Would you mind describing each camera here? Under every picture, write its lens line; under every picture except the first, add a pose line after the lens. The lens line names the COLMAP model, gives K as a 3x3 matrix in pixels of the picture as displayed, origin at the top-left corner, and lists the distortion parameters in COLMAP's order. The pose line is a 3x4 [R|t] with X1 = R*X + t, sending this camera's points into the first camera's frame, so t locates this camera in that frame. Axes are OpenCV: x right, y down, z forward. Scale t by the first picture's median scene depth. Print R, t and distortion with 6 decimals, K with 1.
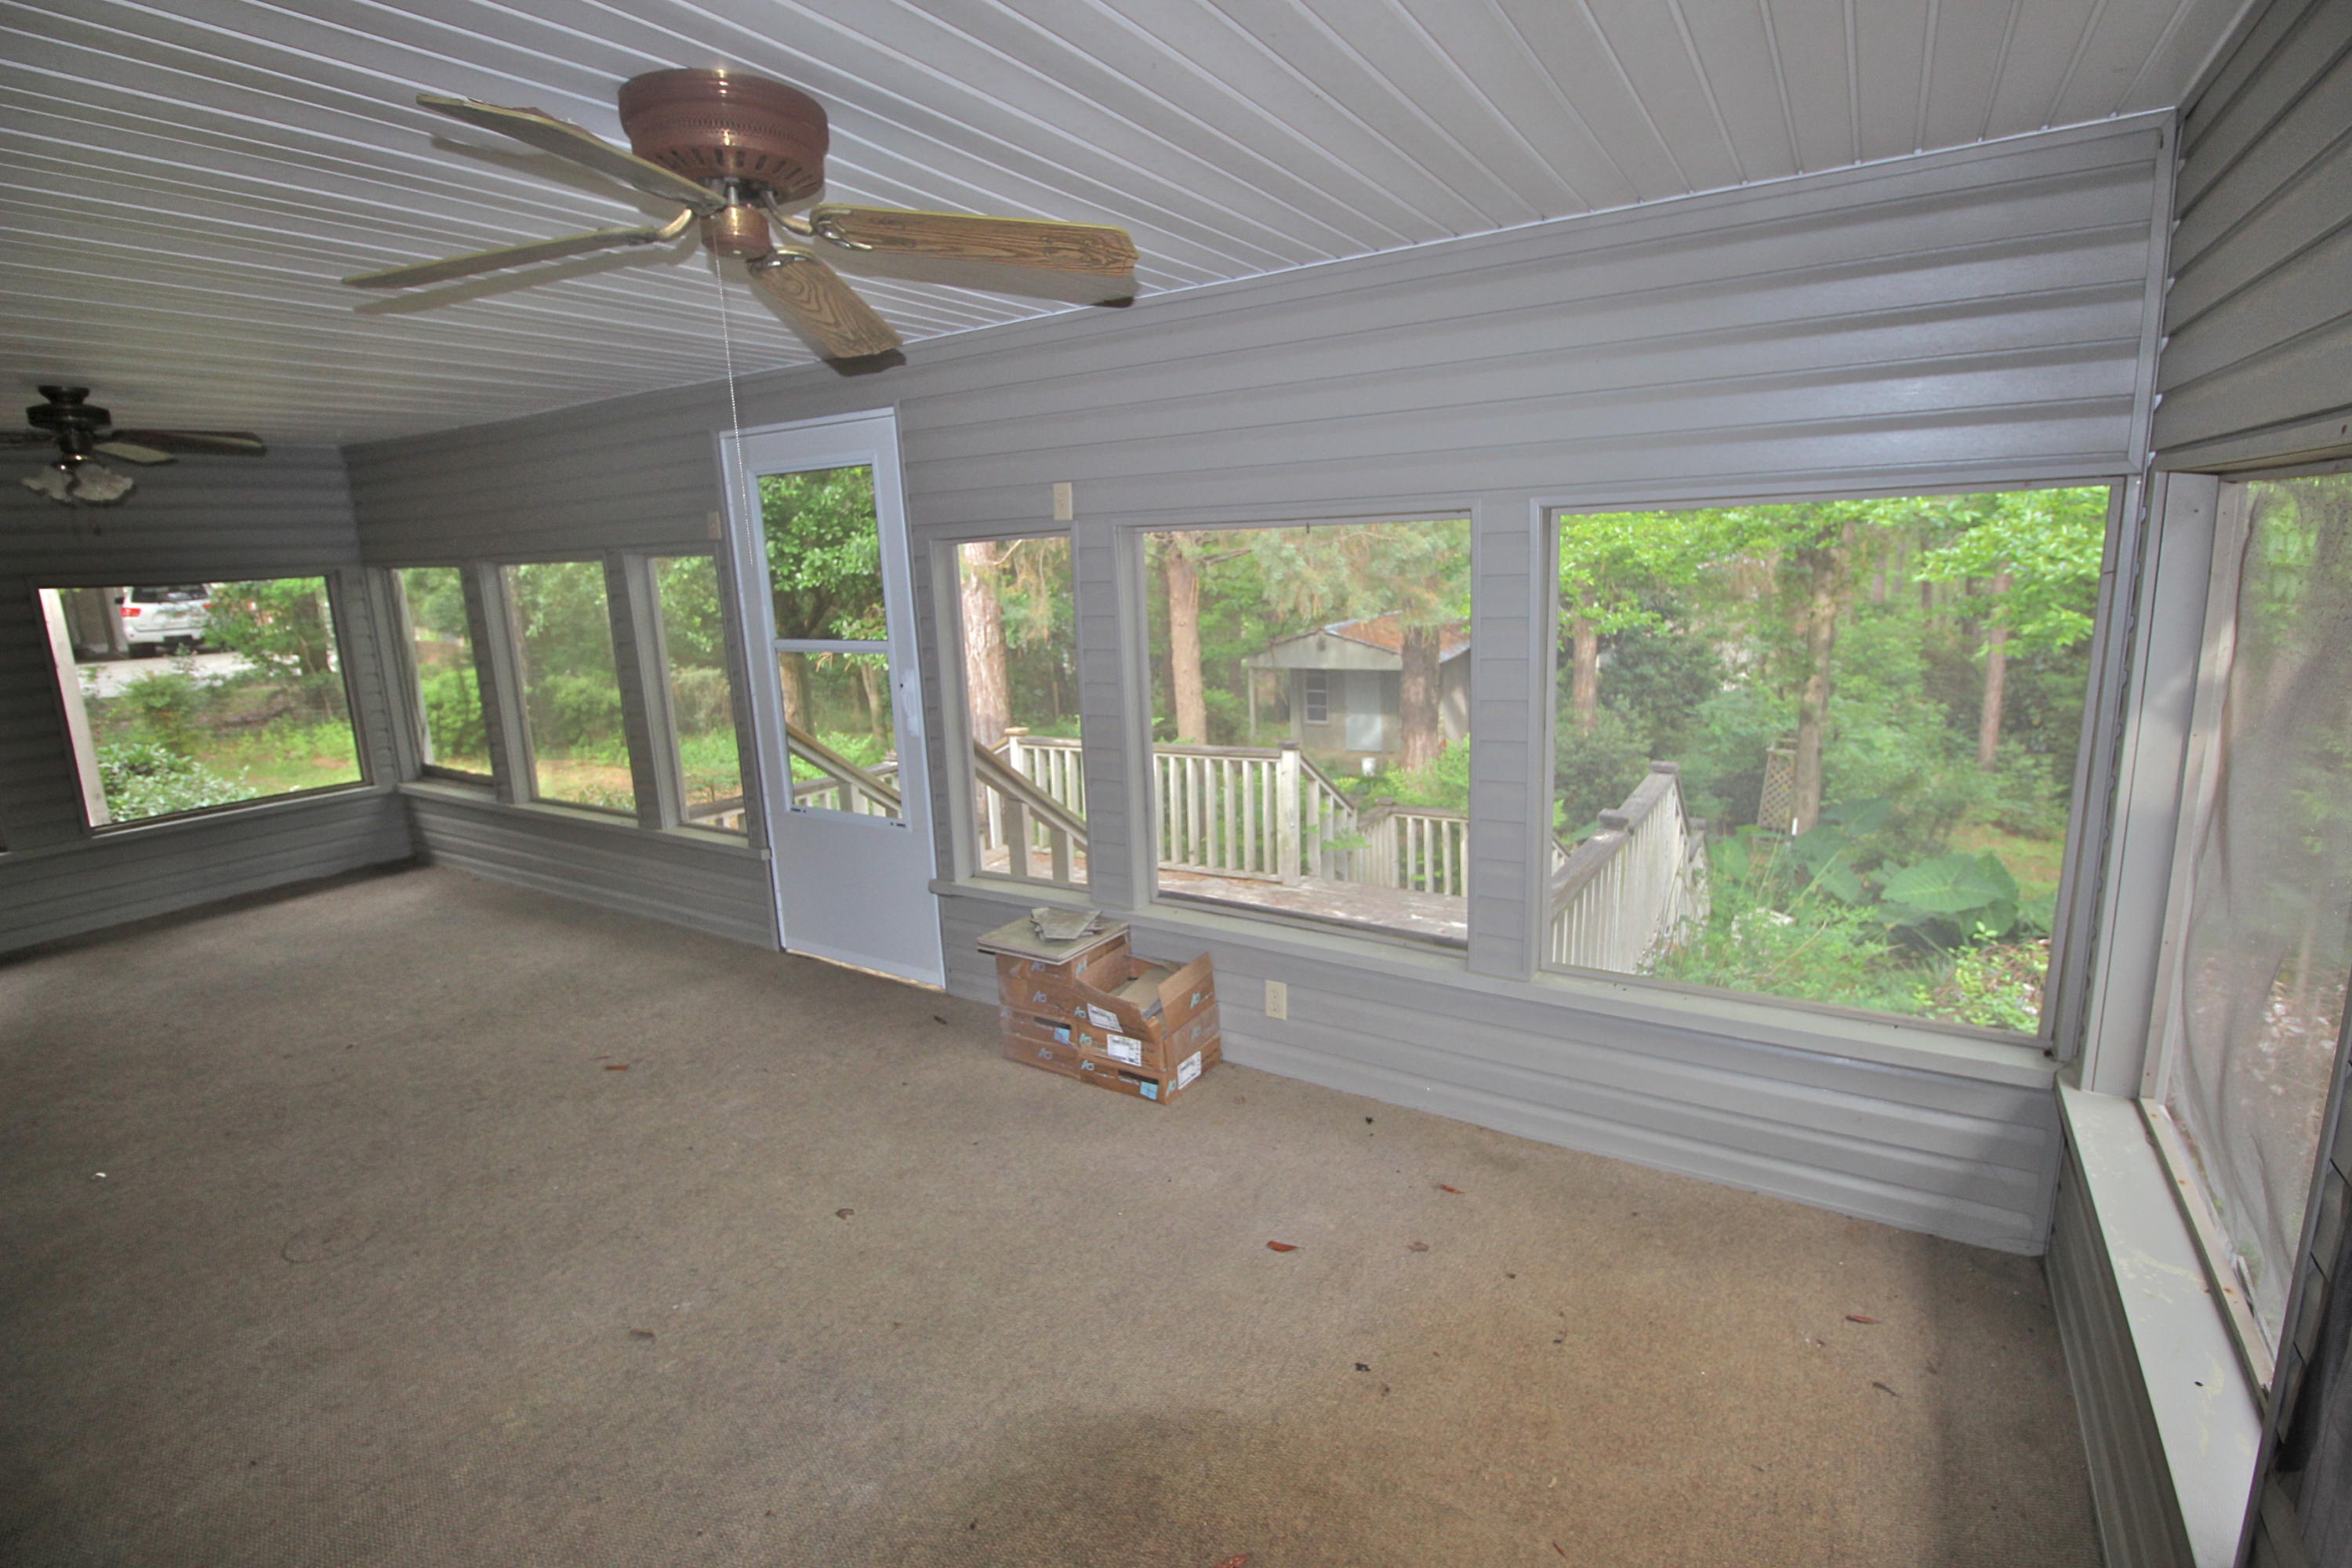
lens RADIAL K [[1094.8, 0, 1176.0], [0, 1094.8, 775.8], [0, 0, 1]] dist [-0.005285, -0.009249]
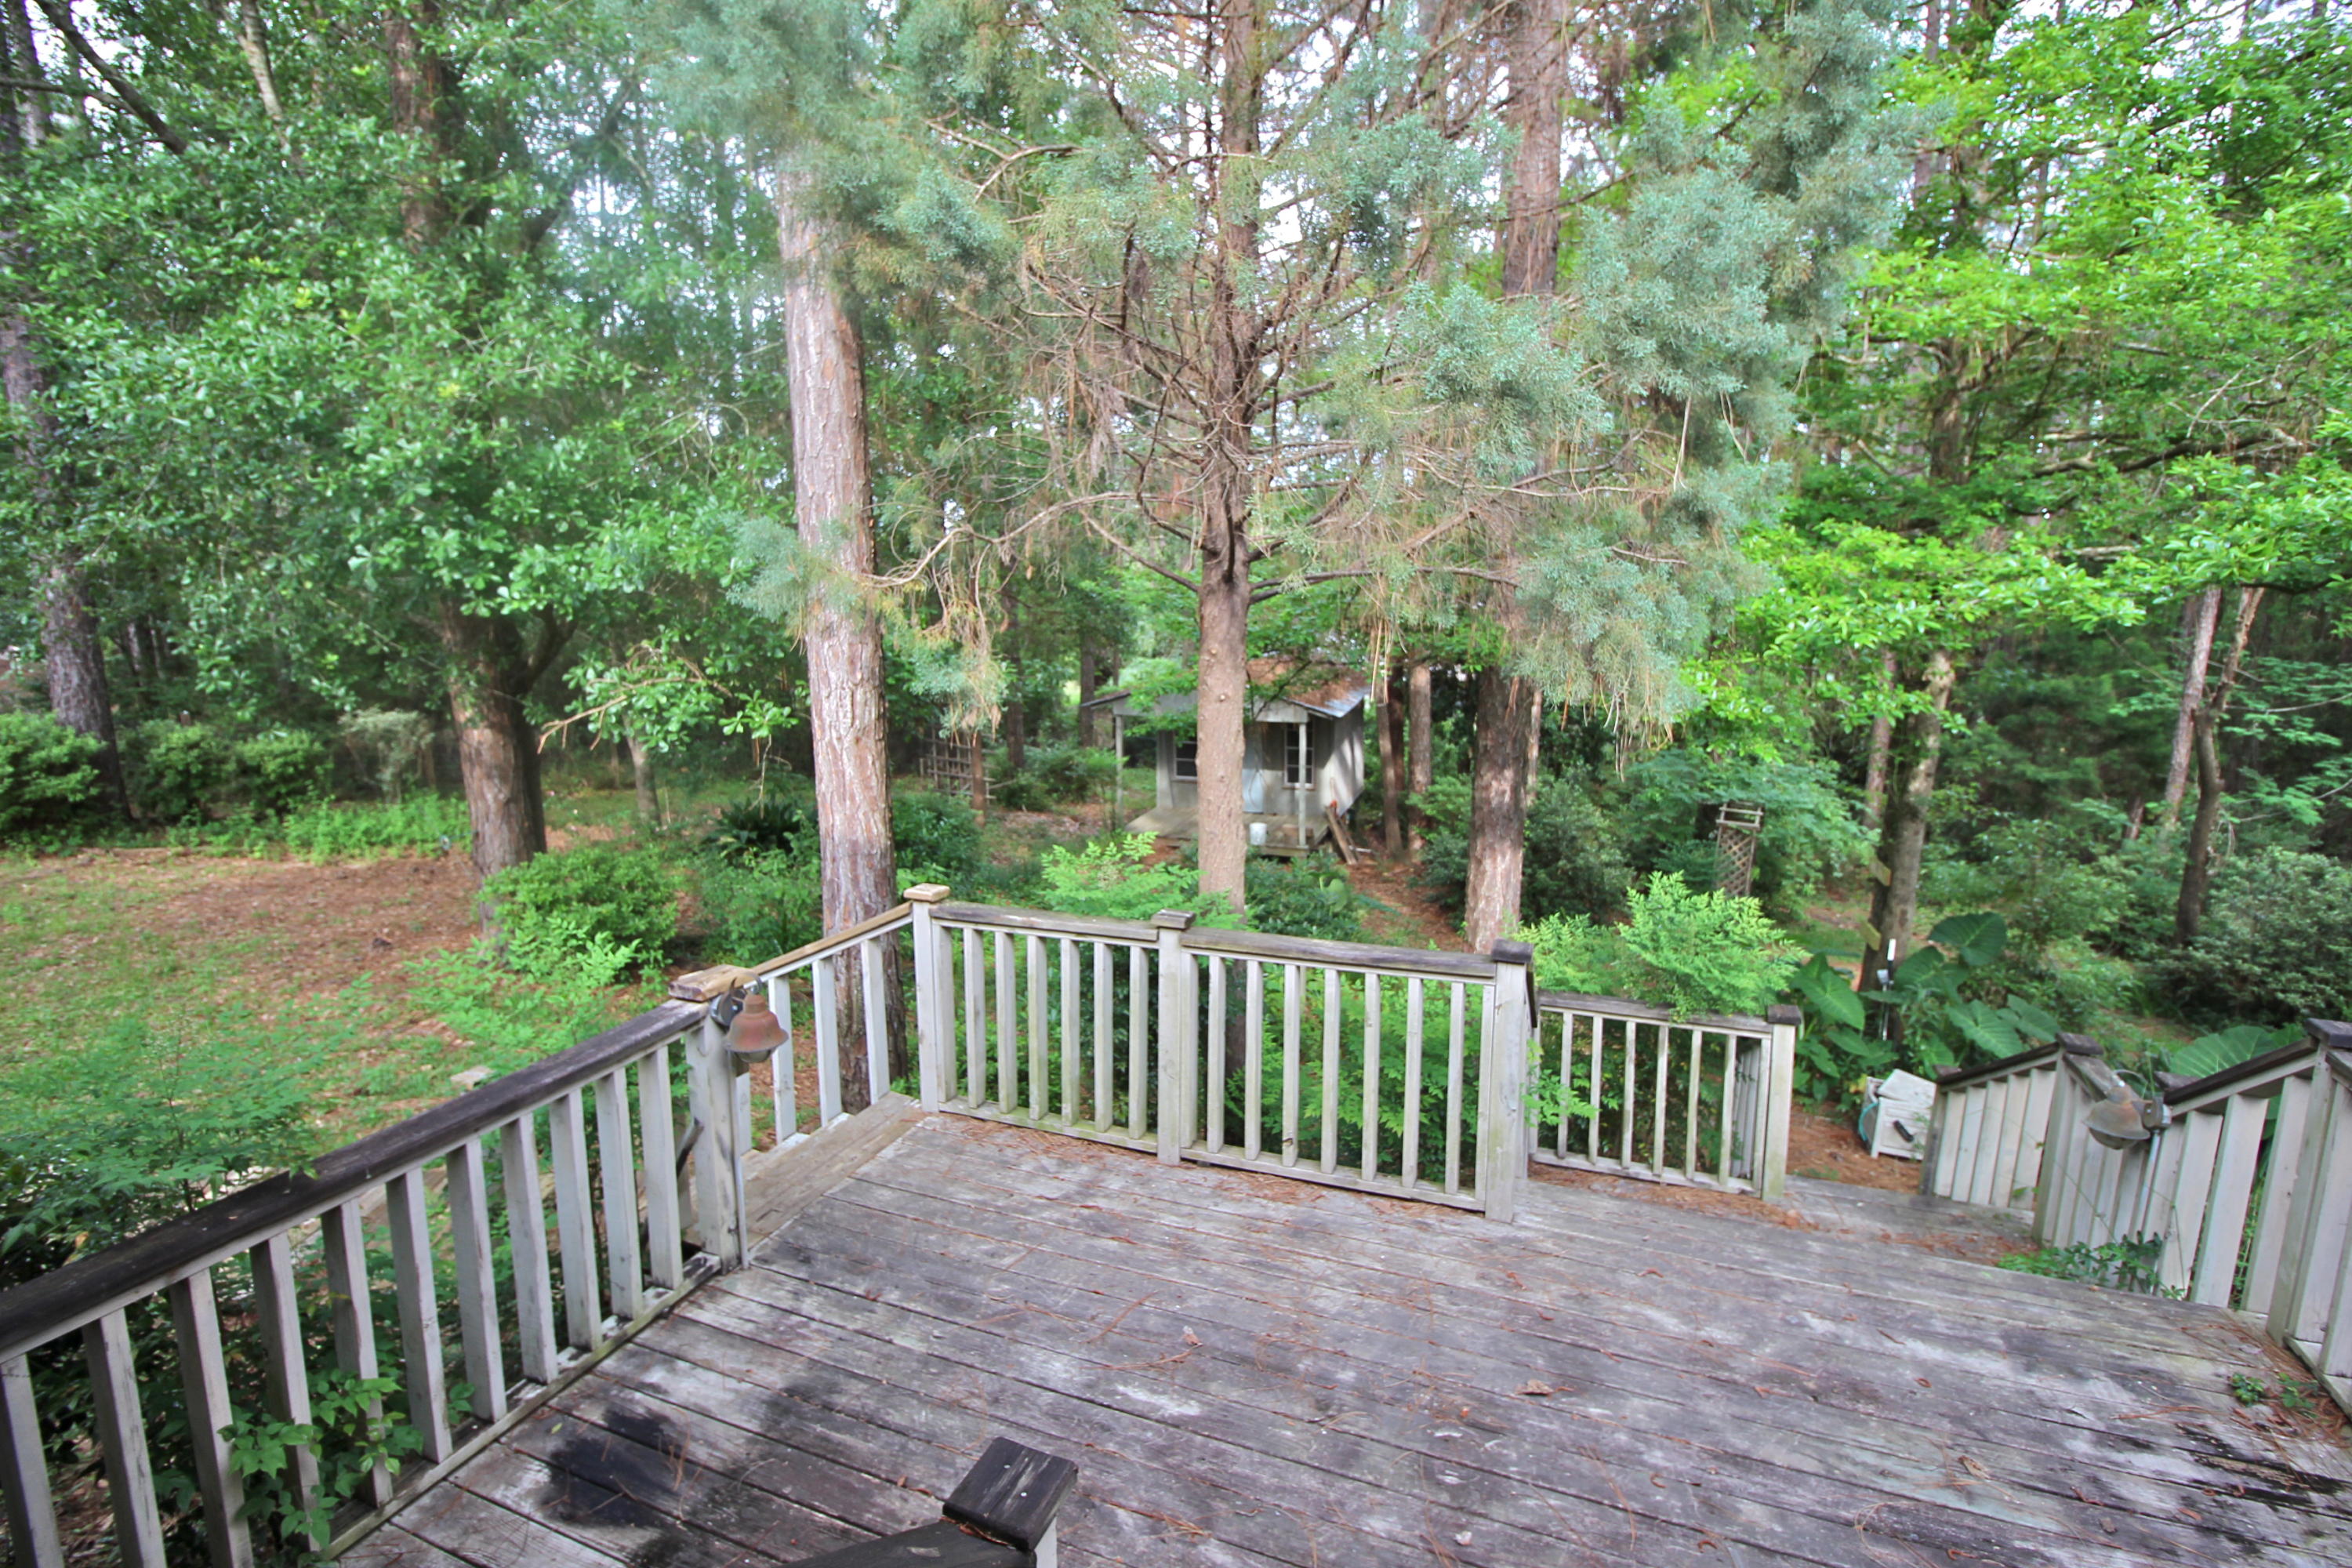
lens RADIAL K [[1094.8, 0, 1175.0], [0, 1094.8, 773.5], [0, 0, 1]] dist [-0.005285, -0.009249]
pose [[0.982230, 0.002724, 0.187659, -0.106661], [0.002451, 0.999623, -0.027338, -0.070947], [-0.187663, 0.027312, 0.981854, 0.374804]]
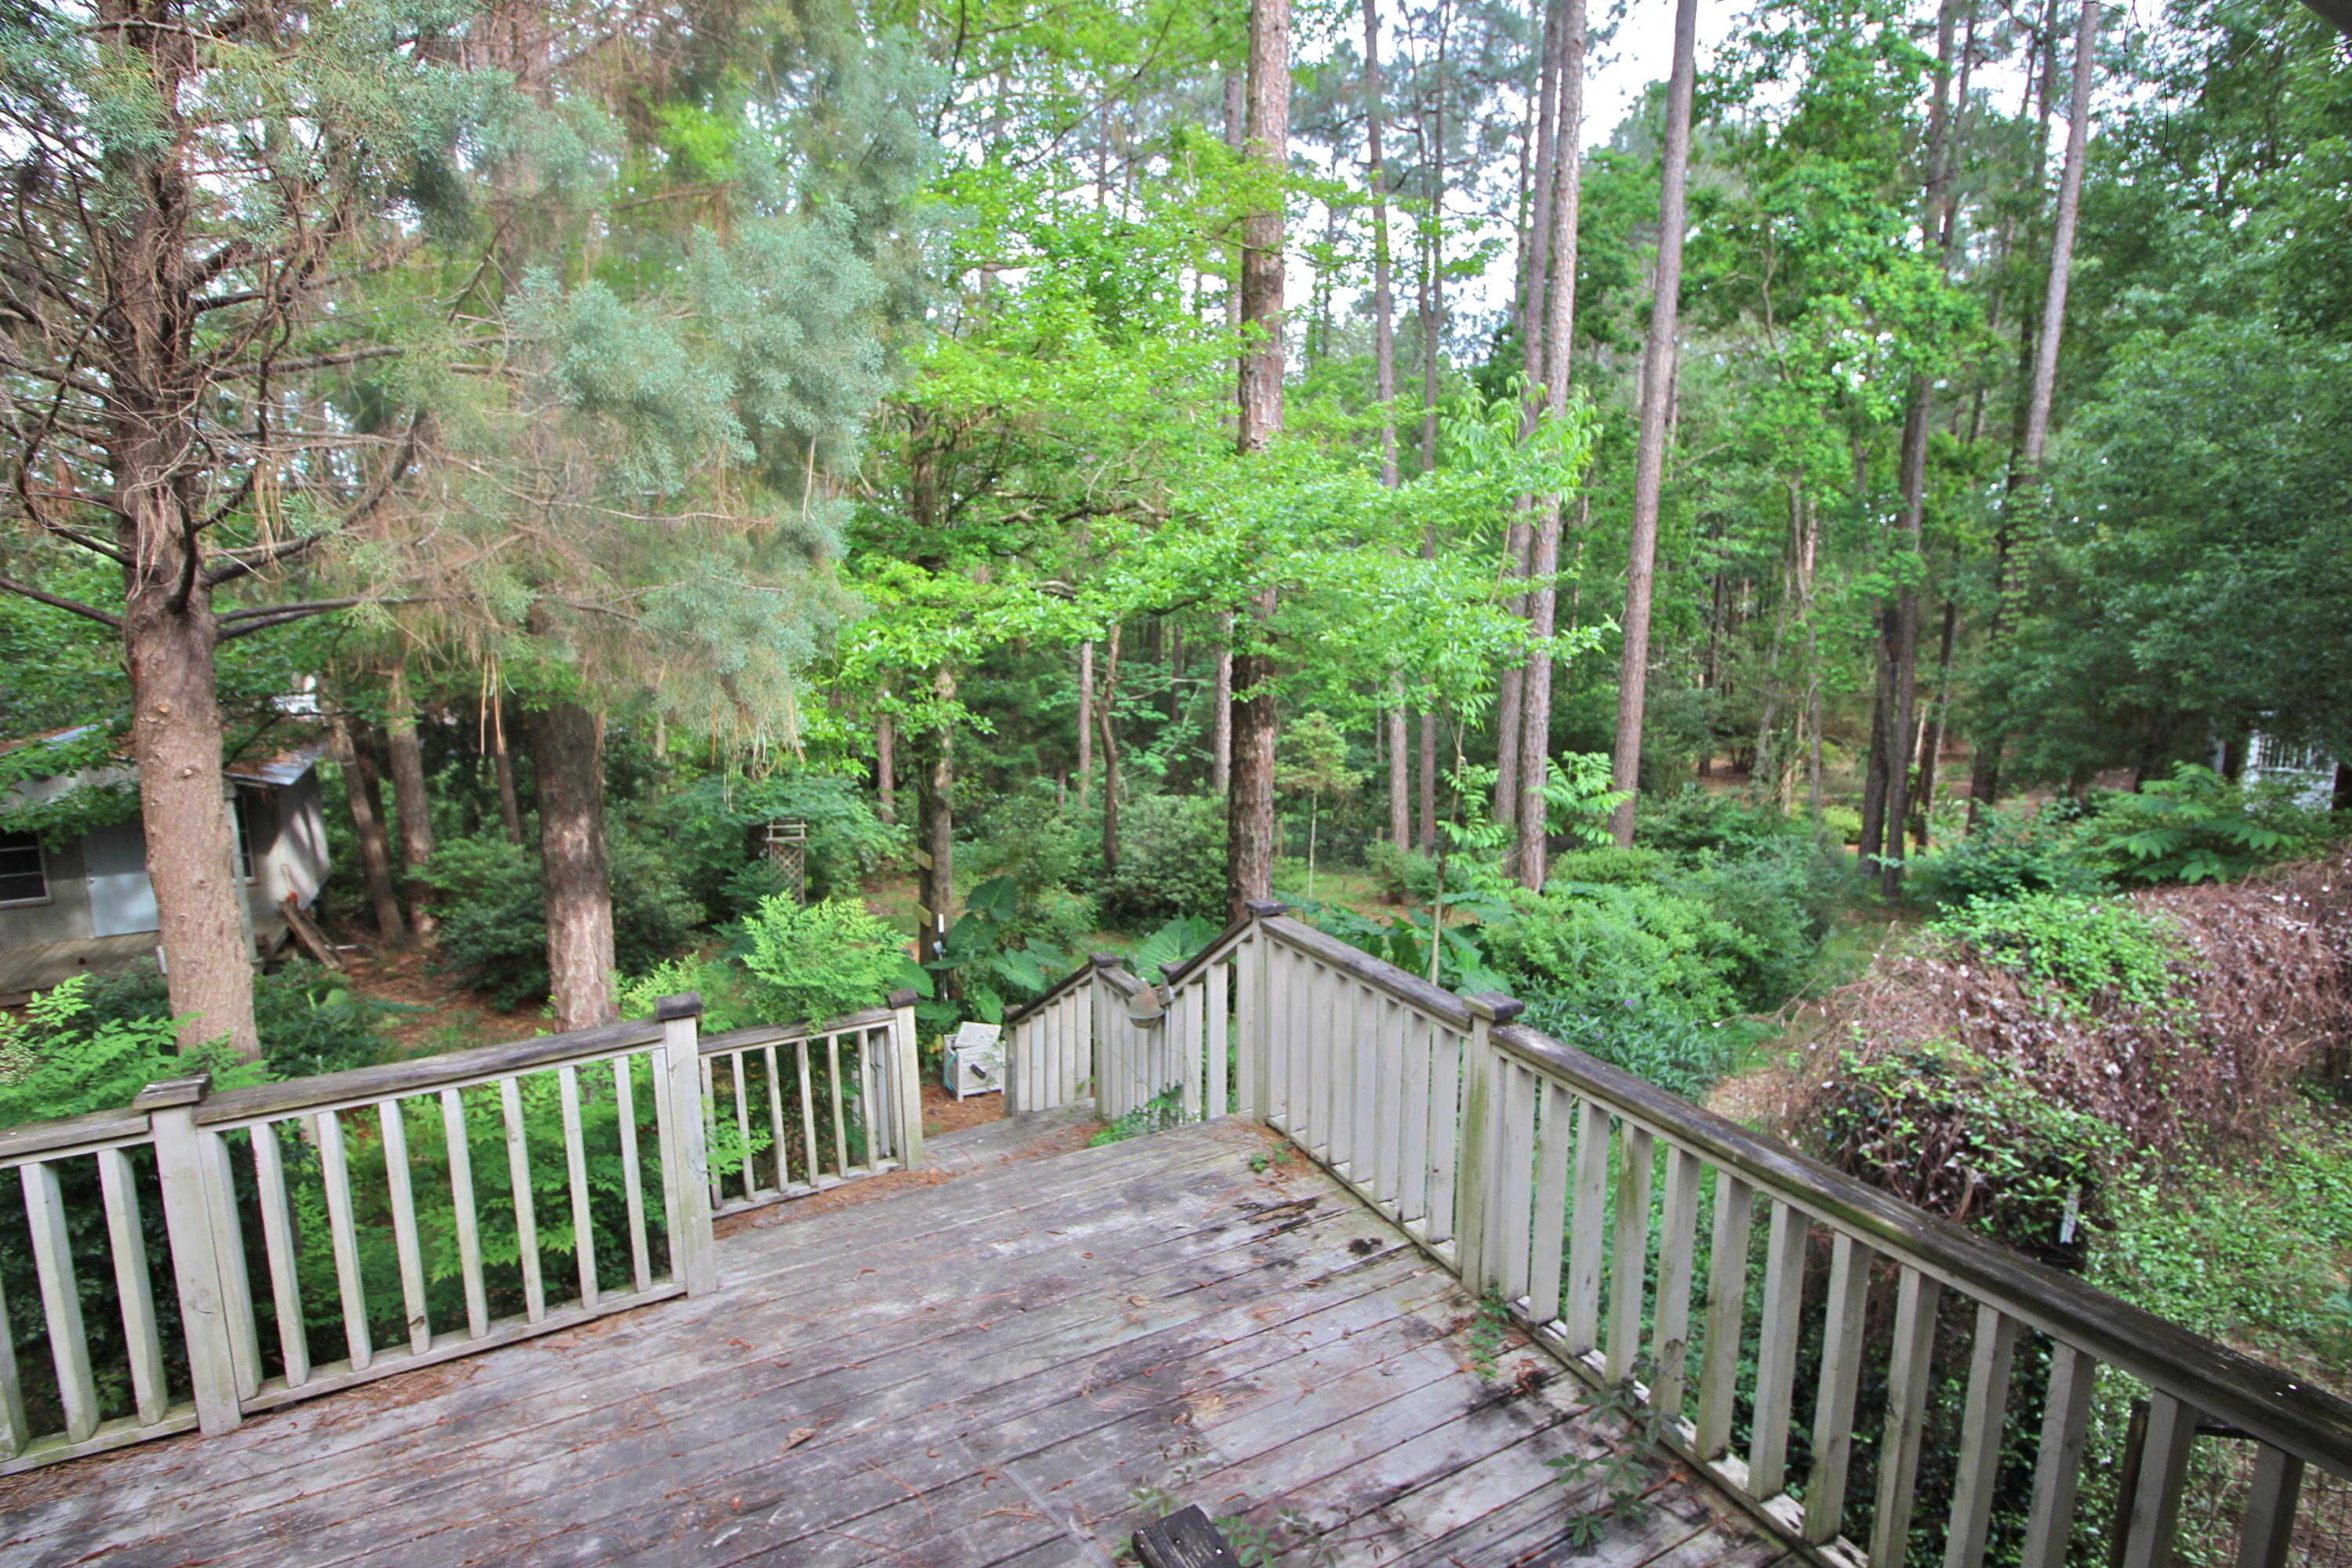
lens RADIAL K [[1094.8, 0, 1195.9], [0, 1094.8, 776.9], [0, 0, 1]] dist [-0.005285, -0.009249]
pose [[0.490852, -0.097528, 0.865767, -0.135421], [0.155268, 0.987599, 0.023222, -0.074435], [-0.857296, 0.123028, 0.499908, 0.397116]]
